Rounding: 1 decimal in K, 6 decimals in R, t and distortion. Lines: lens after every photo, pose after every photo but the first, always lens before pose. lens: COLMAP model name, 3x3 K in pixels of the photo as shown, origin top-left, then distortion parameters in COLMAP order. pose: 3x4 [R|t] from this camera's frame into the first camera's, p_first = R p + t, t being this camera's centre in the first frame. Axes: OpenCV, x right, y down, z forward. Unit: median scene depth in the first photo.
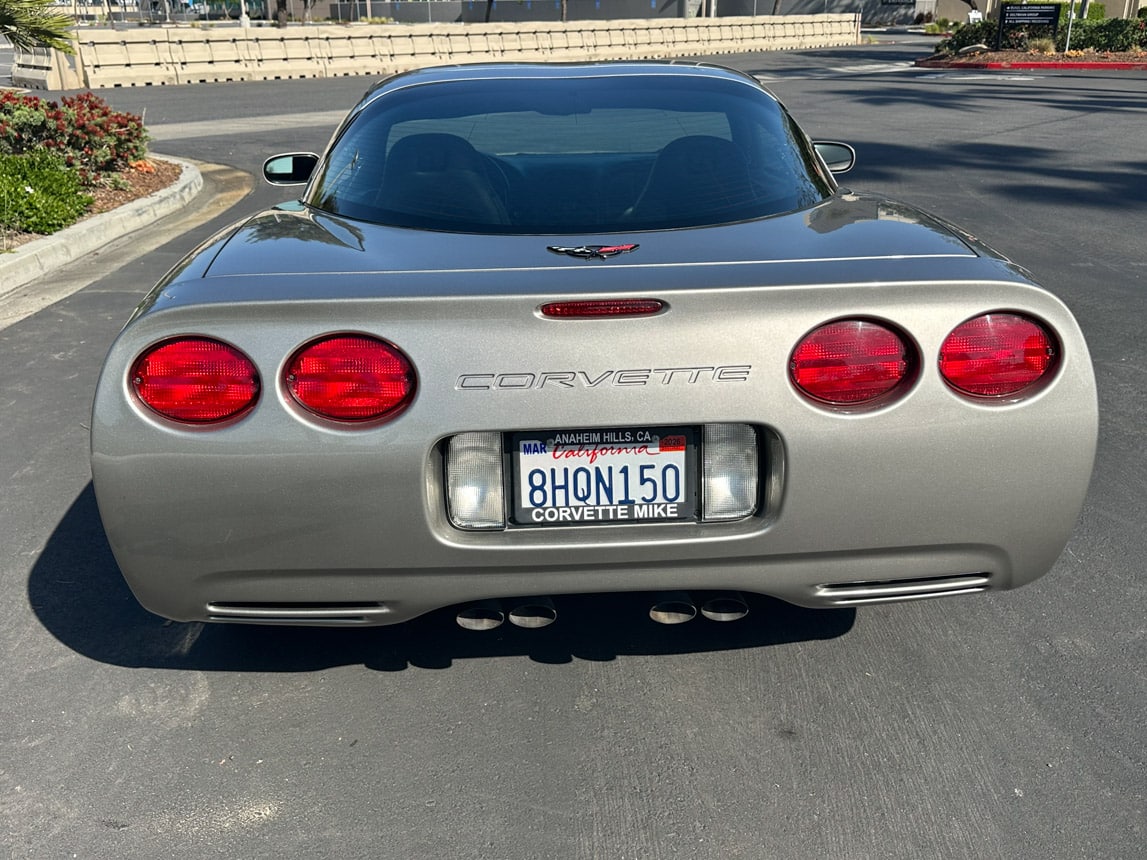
lens RADIAL K [[1040.6, 0, 578.5], [0, 1040.6, 429.1], [0, 0, 1]] dist [0.018736, -0.028352]
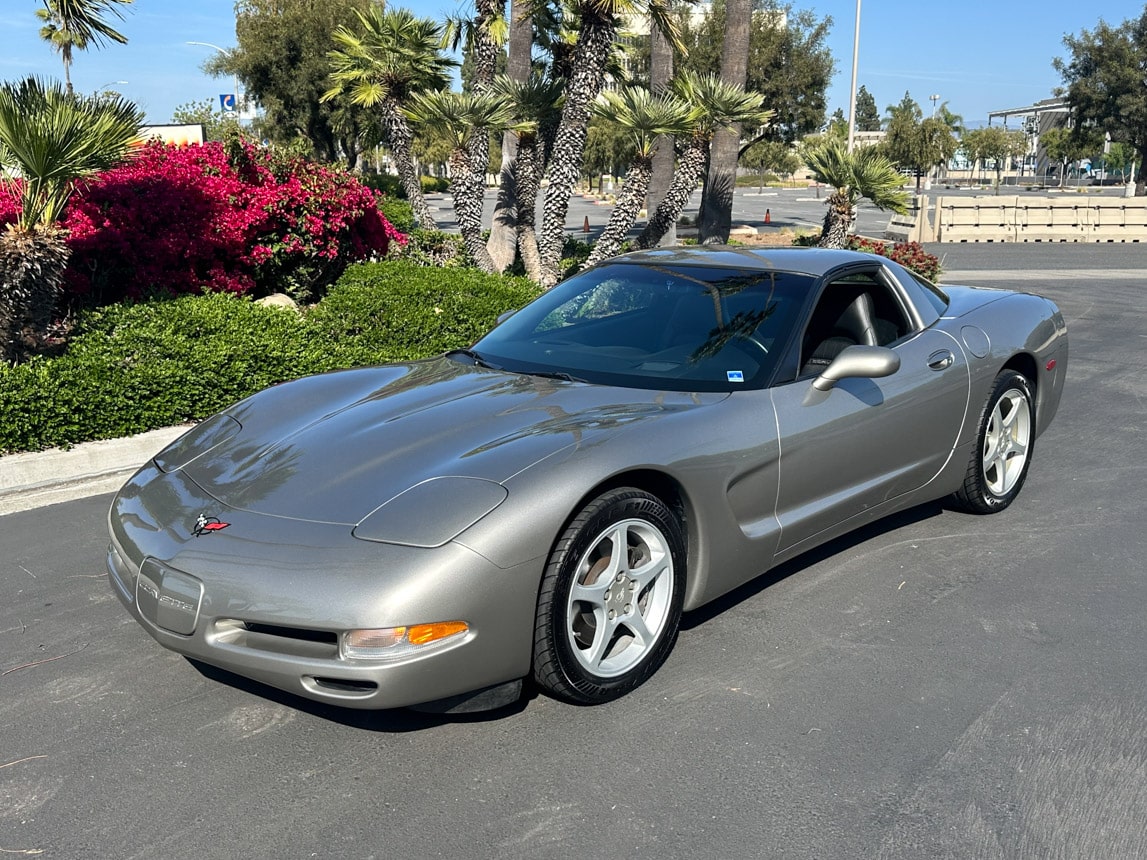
lens RADIAL K [[1093.0, 0, 573.5], [0, 1093.0, 430.0], [0, 0, 1]] dist [0.165105, -0.355372]
pose [[0.722442, 0.159561, -0.672768, 0.118696], [-0.261657, 0.963737, -0.052405, 0.060134], [0.640010, 0.213894, 0.737995, -0.171997]]
